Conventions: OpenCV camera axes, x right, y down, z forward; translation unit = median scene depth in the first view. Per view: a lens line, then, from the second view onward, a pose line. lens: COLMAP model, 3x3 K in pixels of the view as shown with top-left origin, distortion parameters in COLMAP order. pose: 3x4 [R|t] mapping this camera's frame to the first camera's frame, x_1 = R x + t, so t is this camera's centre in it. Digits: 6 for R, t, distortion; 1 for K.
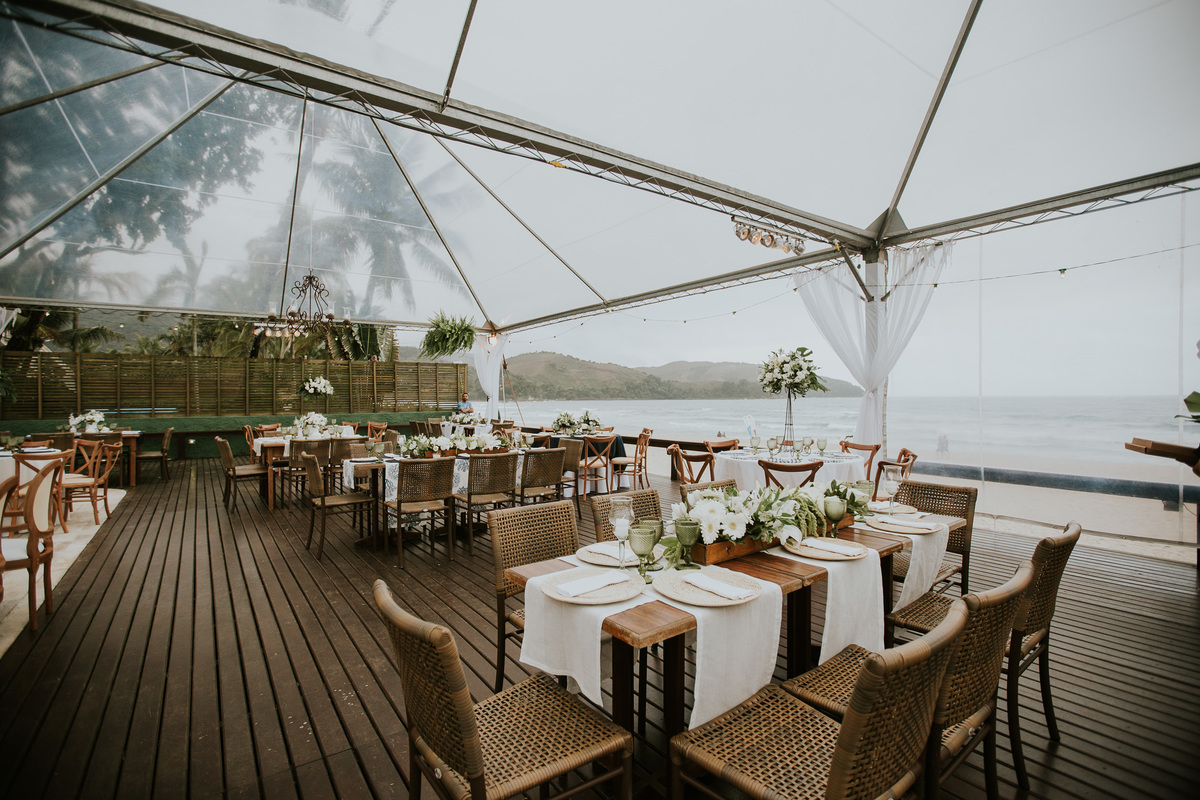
lens RADIAL K [[546.4, 0, 600.0], [0, 546.4, 400.0], [0, 0, 1]] dist [-0.044037, 0.013477]
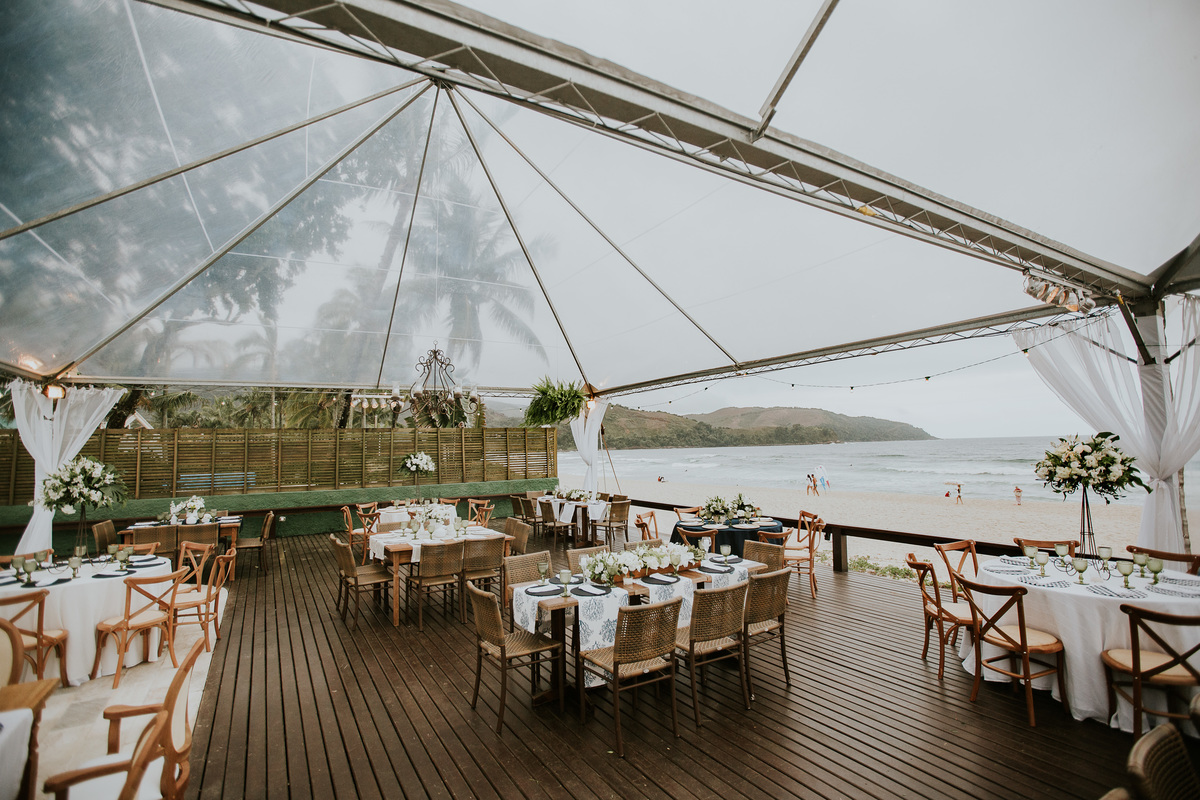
lens RADIAL K [[546.4, 0, 600.0], [0, 546.4, 400.0], [0, 0, 1]] dist [-0.044037, 0.013477]
pose [[0.996053, -0.025181, -0.085115, -0.115067], [0.017580, 0.995885, -0.088899, -0.037923], [0.087003, 0.087052, 0.992397, 0.083096]]
